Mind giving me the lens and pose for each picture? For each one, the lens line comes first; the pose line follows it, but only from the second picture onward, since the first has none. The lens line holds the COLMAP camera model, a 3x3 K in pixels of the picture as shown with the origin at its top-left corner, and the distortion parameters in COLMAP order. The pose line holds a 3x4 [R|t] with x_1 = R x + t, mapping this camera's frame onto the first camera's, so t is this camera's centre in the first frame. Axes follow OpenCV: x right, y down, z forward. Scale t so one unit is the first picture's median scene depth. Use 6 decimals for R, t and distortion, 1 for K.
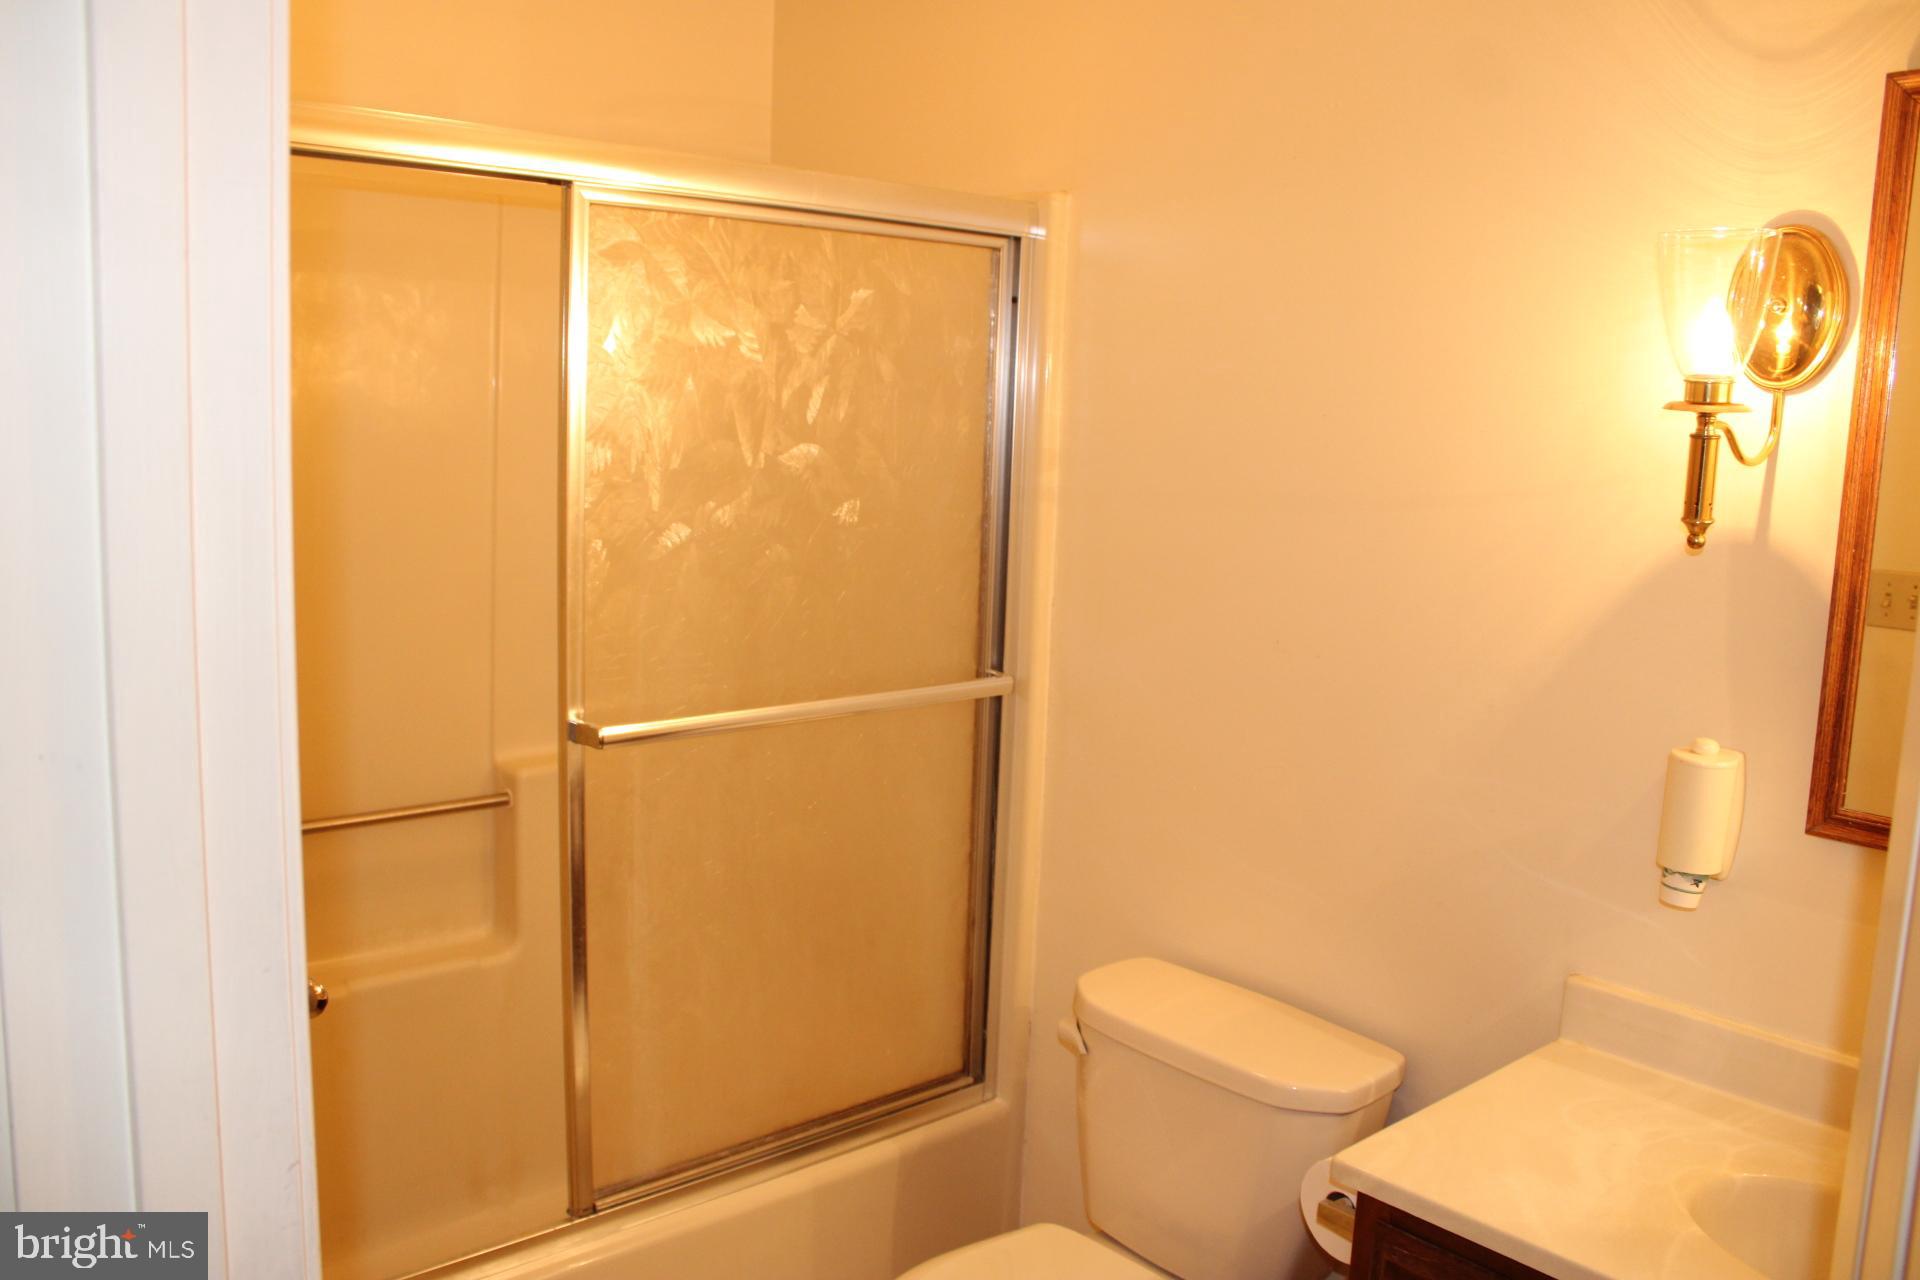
lens RADIAL K [[1584.2, 0, 959.4], [0, 1584.2, 639.0], [0, 0, 1]] dist [-0.162432, 0.134945]
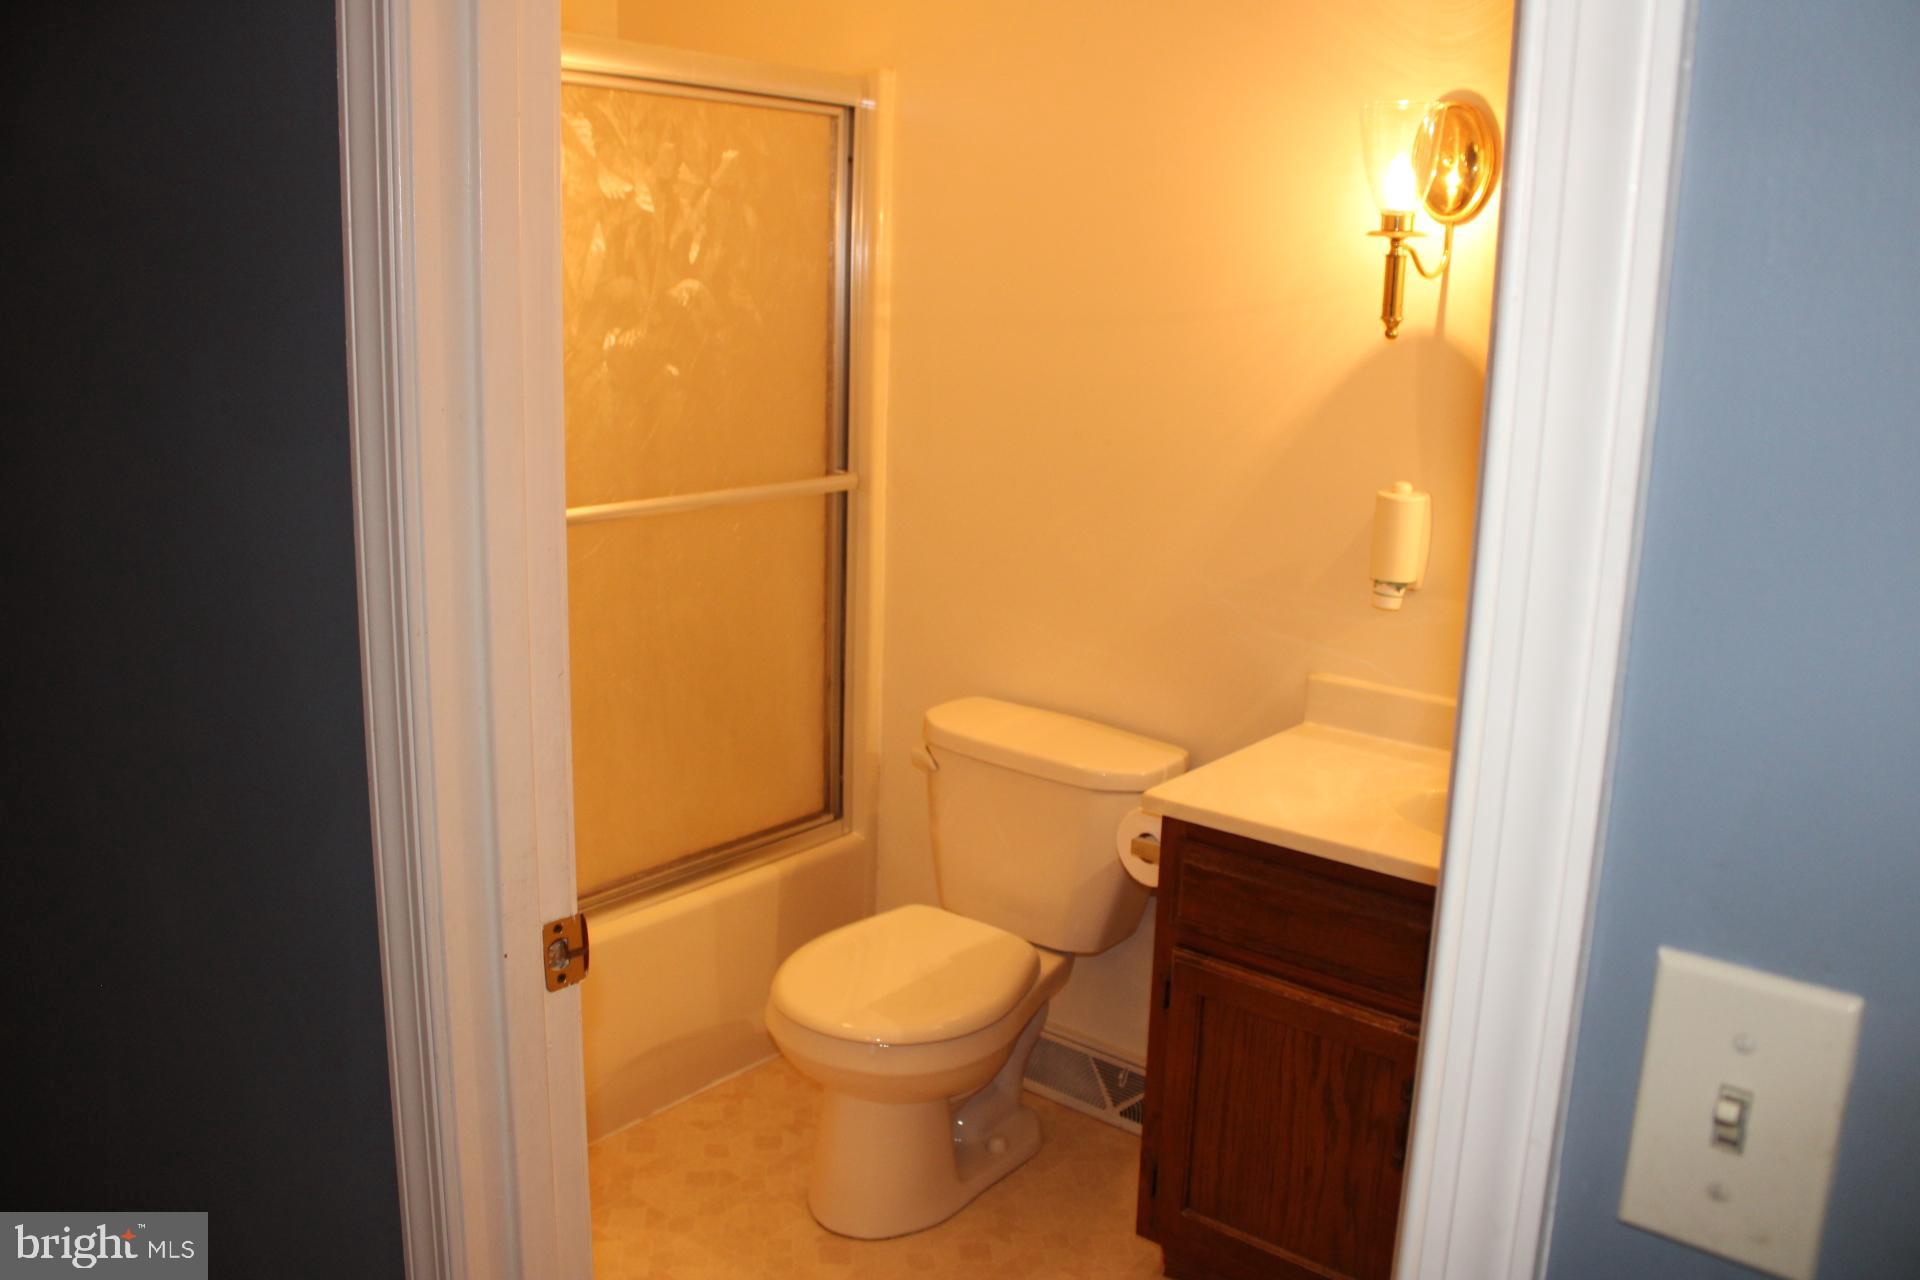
lens RADIAL K [[1584.2, 0, 965.6], [0, 1584.2, 640.3], [0, 0, 1]] dist [-0.162432, 0.134945]
pose [[0.986661, -0.044994, 0.156446, -0.089029], [0.032363, 0.996077, 0.082364, 0.060029], [-0.159538, -0.076202, 0.984246, -0.235821]]
